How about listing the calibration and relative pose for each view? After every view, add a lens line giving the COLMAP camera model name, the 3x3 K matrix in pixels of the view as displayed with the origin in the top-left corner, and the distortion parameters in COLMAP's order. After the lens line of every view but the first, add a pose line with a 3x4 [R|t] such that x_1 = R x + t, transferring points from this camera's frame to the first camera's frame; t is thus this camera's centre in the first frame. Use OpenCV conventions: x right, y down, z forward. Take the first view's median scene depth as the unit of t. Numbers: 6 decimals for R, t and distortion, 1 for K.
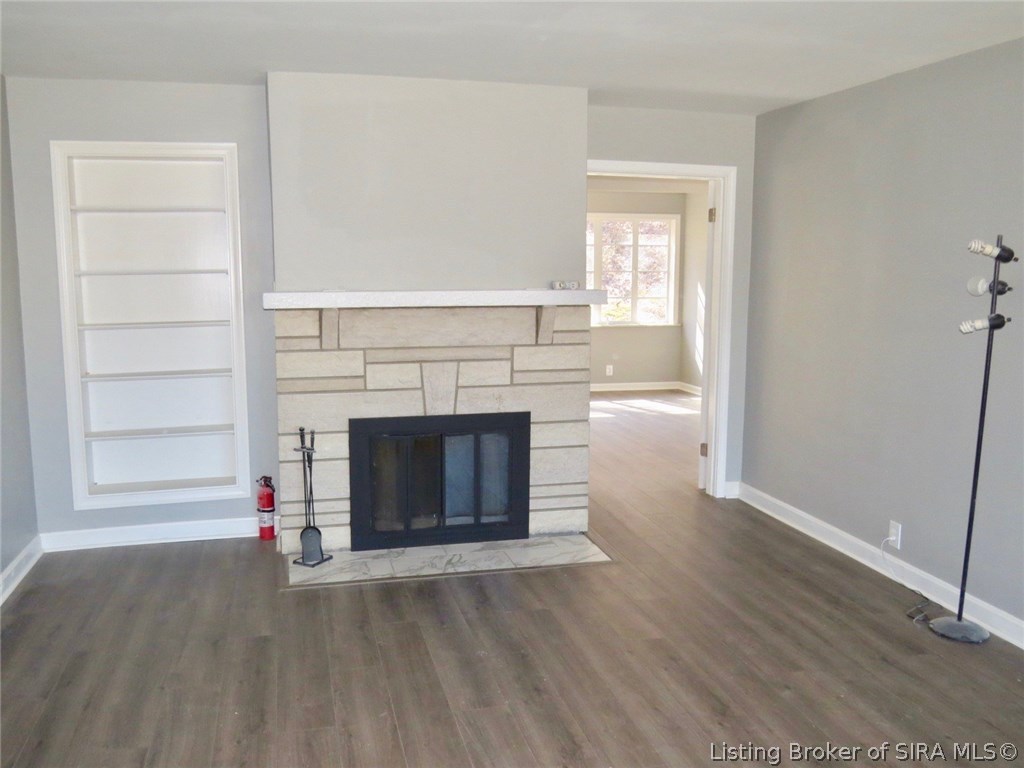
lens RADIAL K [[908.7, 0, 491.1], [0, 908.7, 368.6], [0, 0, 1]] dist [-0.010698, -0.010883]
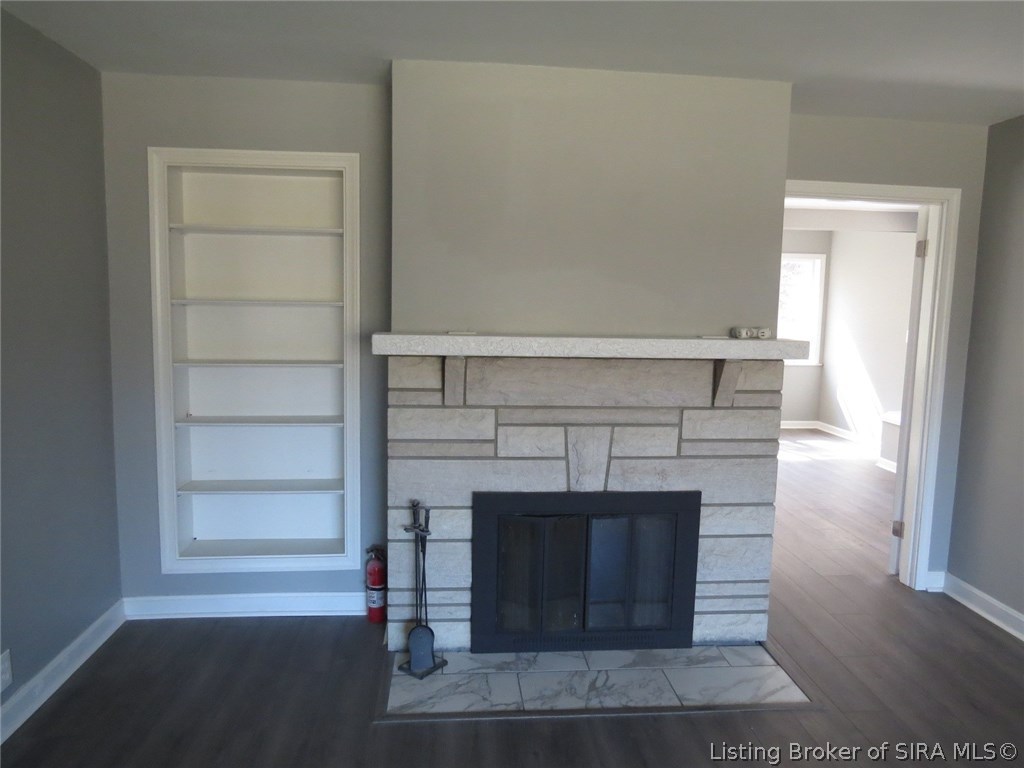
lens RADIAL K [[743.8, 0, 506.6], [0, 743.8, 369.7], [0, 0, 1]] dist [-0.014565, 0.007330]
pose [[0.988984, 0.037597, -0.143166, -0.036829], [-0.038124, 0.999273, -0.000942, -0.052888], [0.143026, 0.006390, 0.989698, 0.343389]]
